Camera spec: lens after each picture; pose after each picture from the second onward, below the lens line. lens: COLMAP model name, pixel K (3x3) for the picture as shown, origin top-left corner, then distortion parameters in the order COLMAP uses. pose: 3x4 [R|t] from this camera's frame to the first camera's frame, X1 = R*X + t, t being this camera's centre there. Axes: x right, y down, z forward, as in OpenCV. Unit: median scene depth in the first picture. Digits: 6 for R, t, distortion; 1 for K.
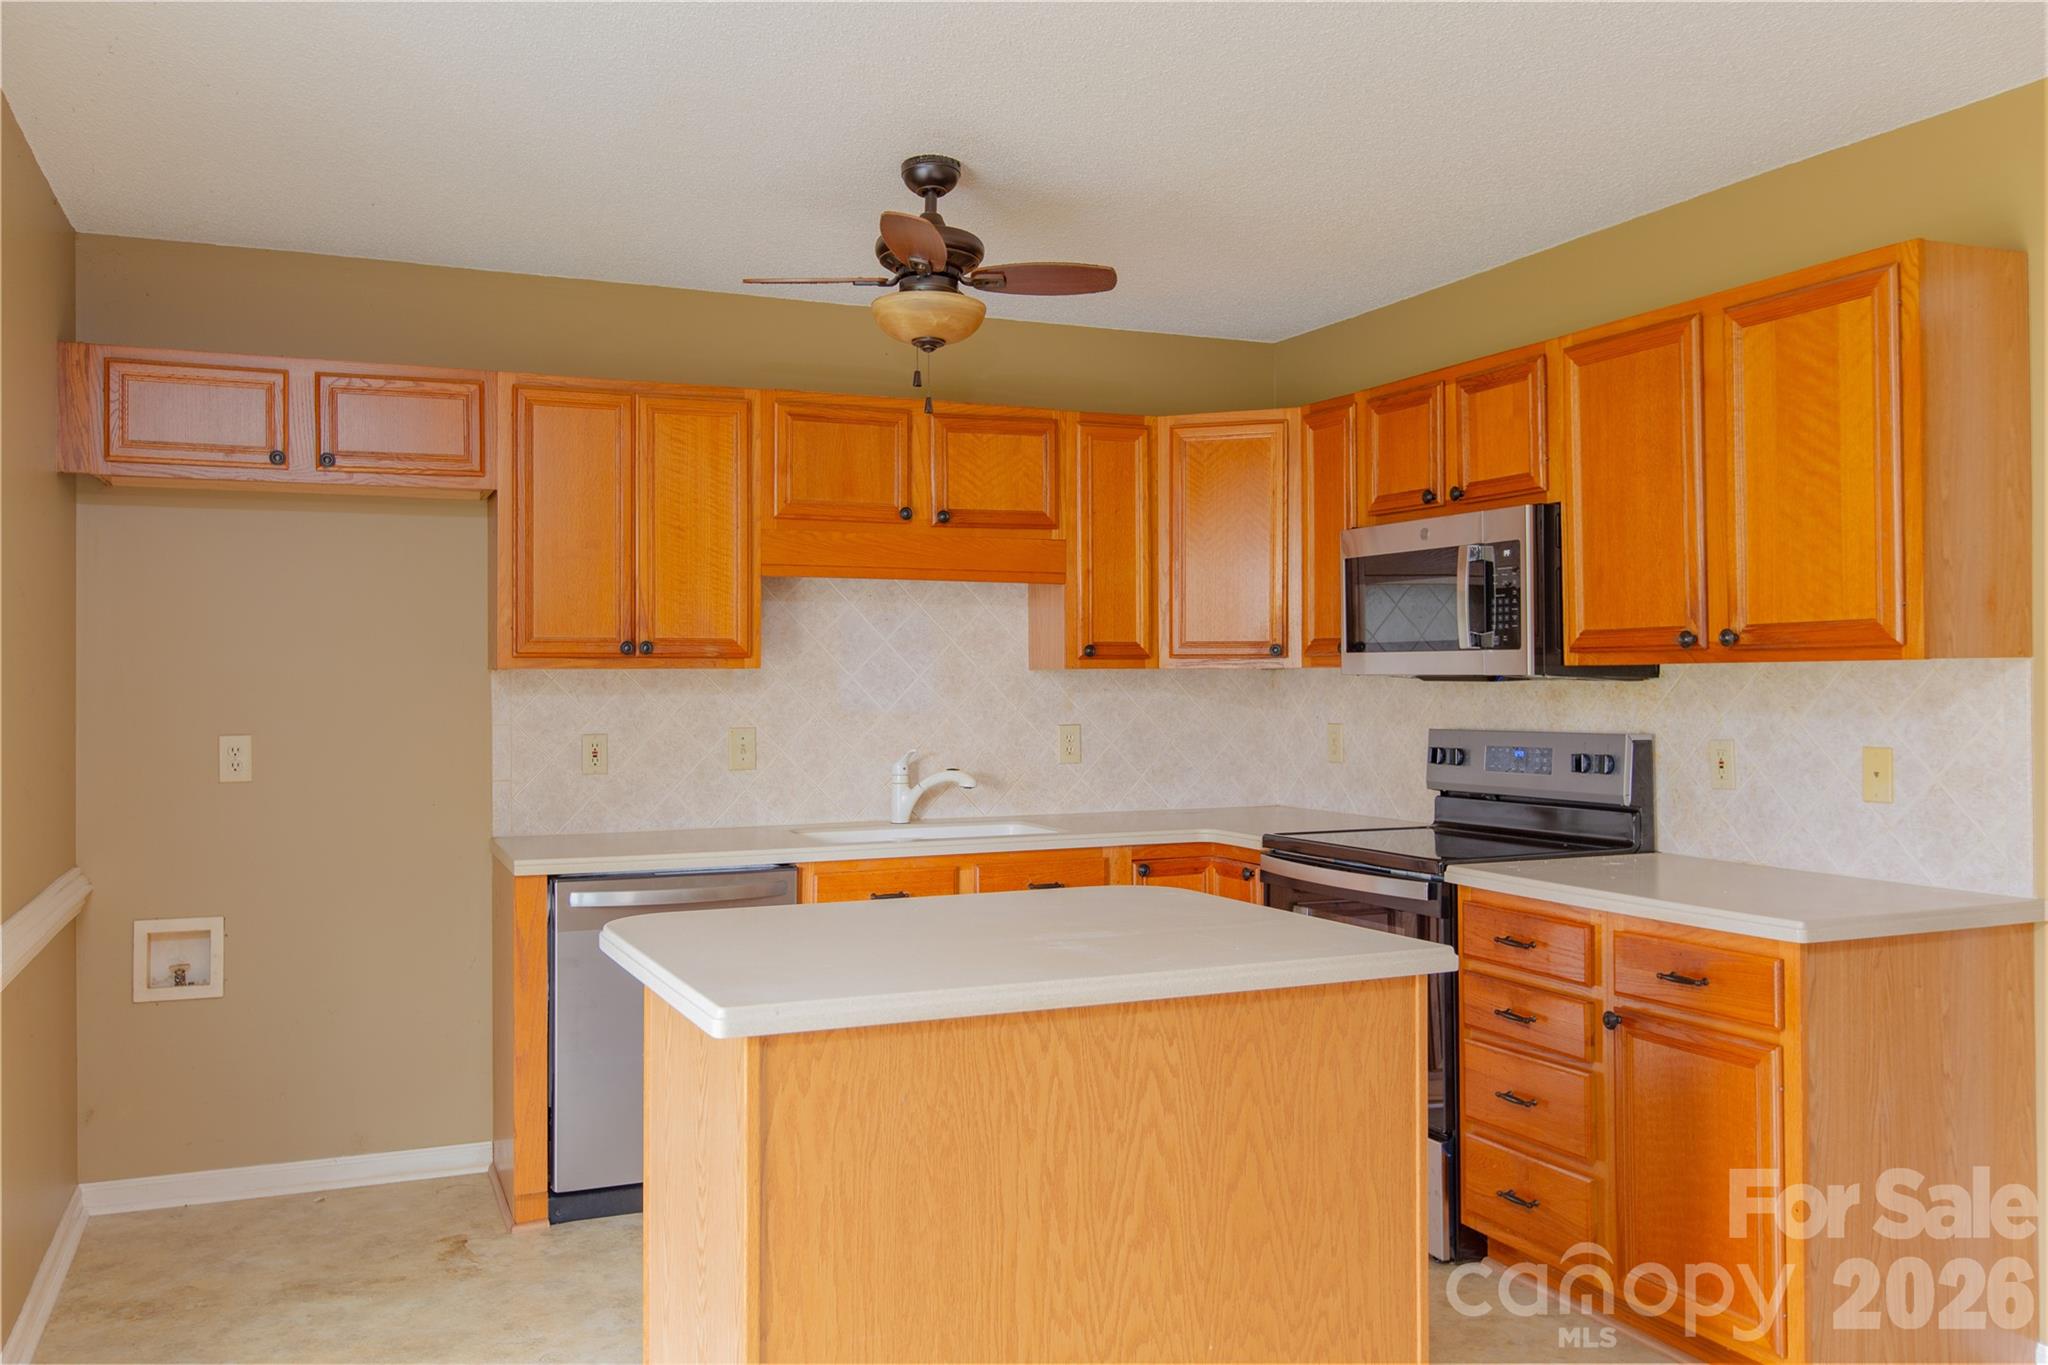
lens RADIAL K [[1643.4, 0, 1027.2], [0, 1643.4, 681.0], [0, 0, 1]] dist [0.012144, -0.017570]
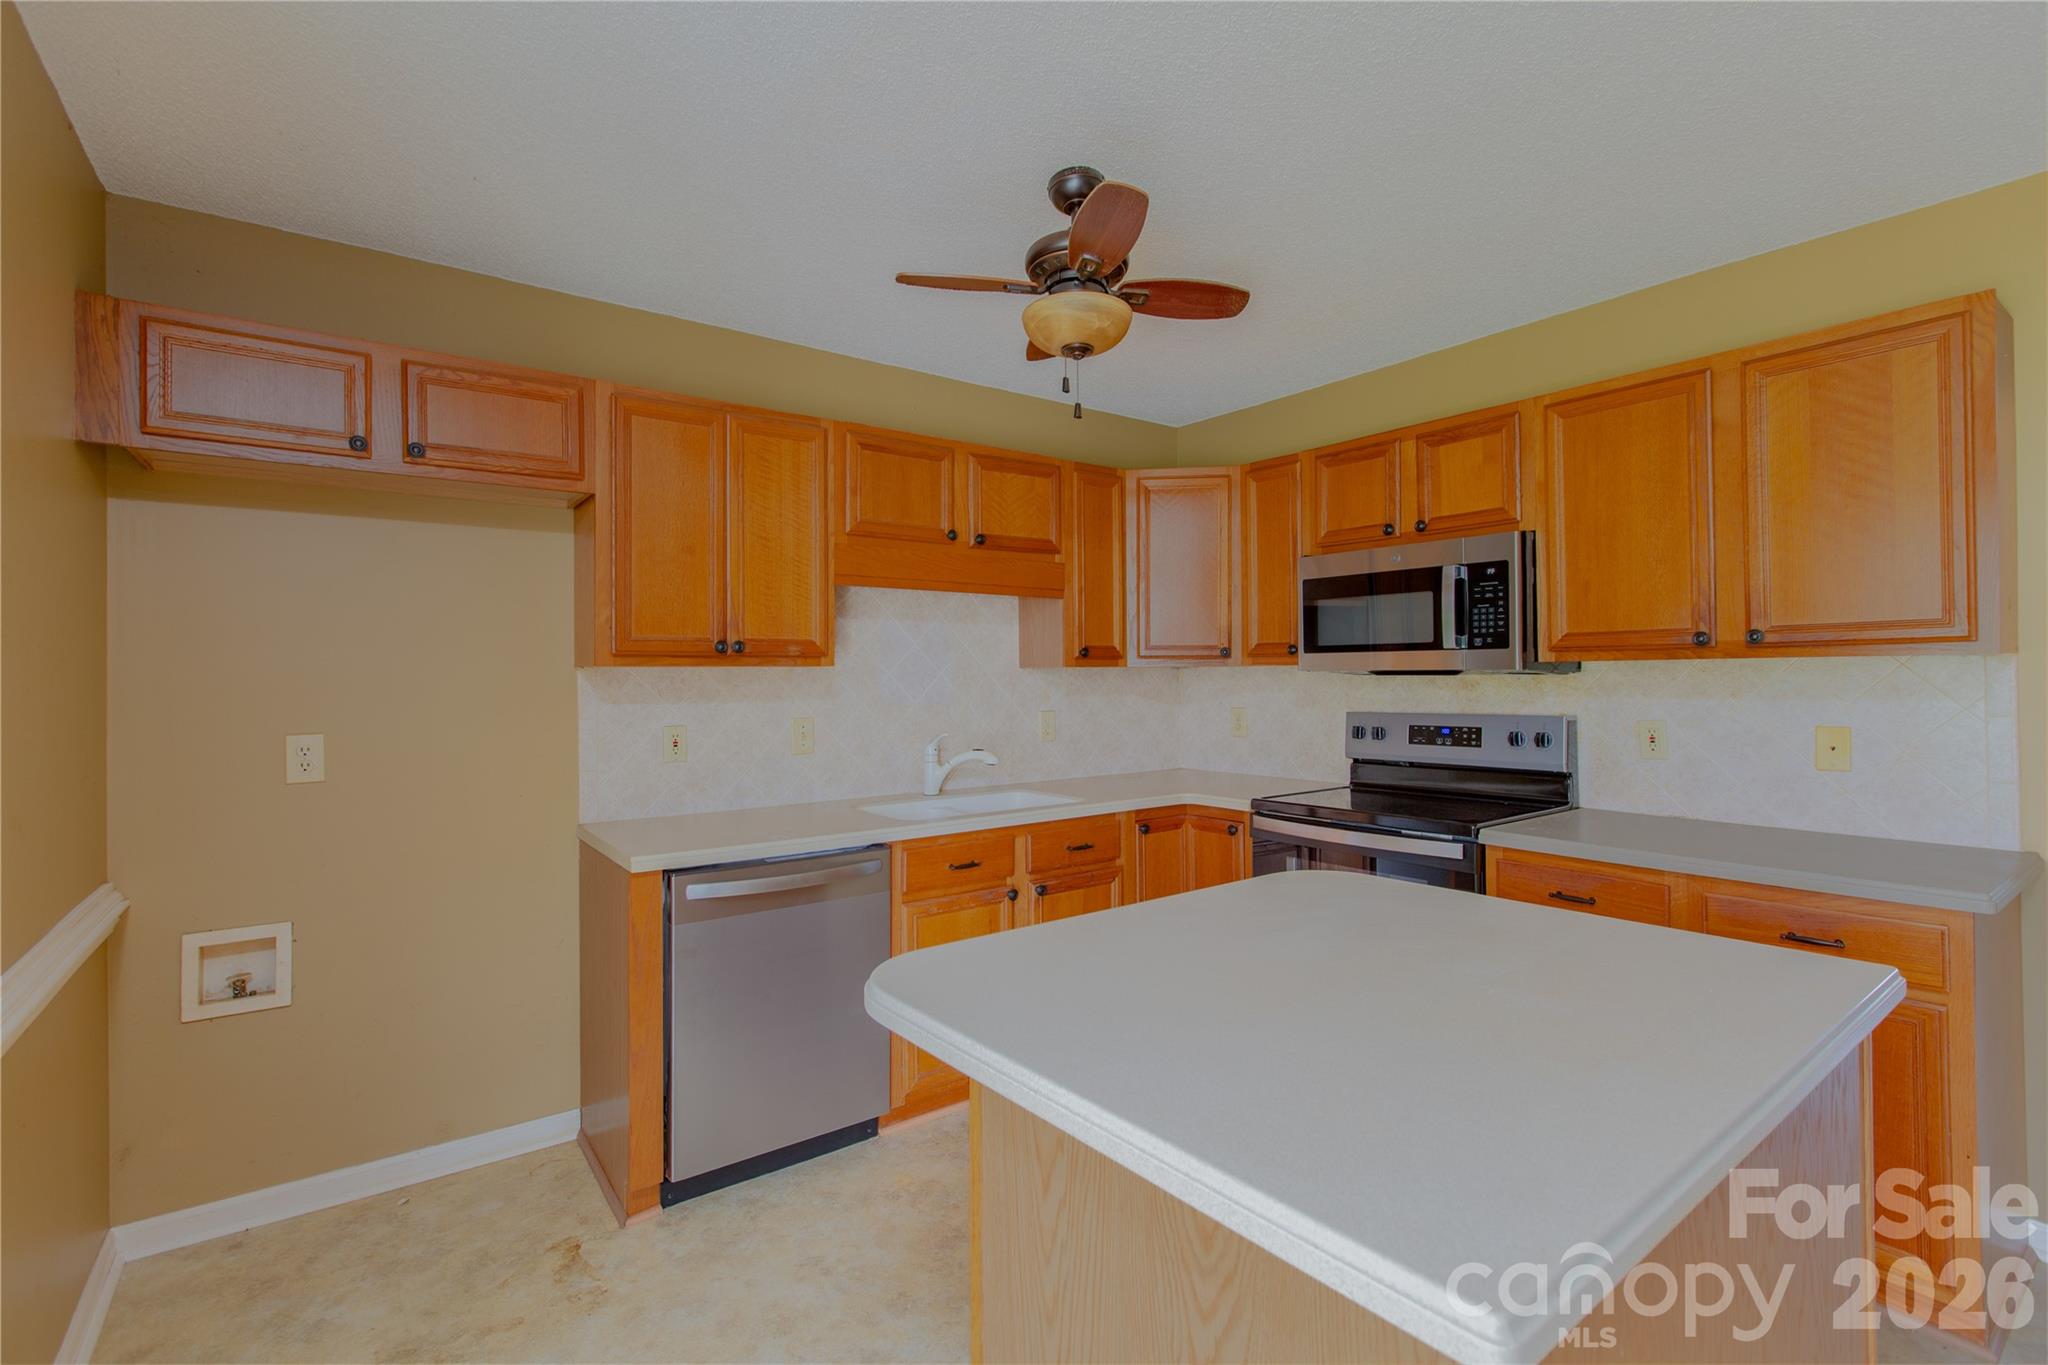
lens RADIAL K [[919.5, 0, 1018.9], [0, 919.5, 675.7], [0, 0, 1]] dist [-0.000131, 0.000048]
pose [[0.973800, -0.003033, 0.227387, -0.198147], [0.003815, 0.999988, -0.003003, 0.001437], [-0.227375, 0.003792, 0.973800, 0.383287]]
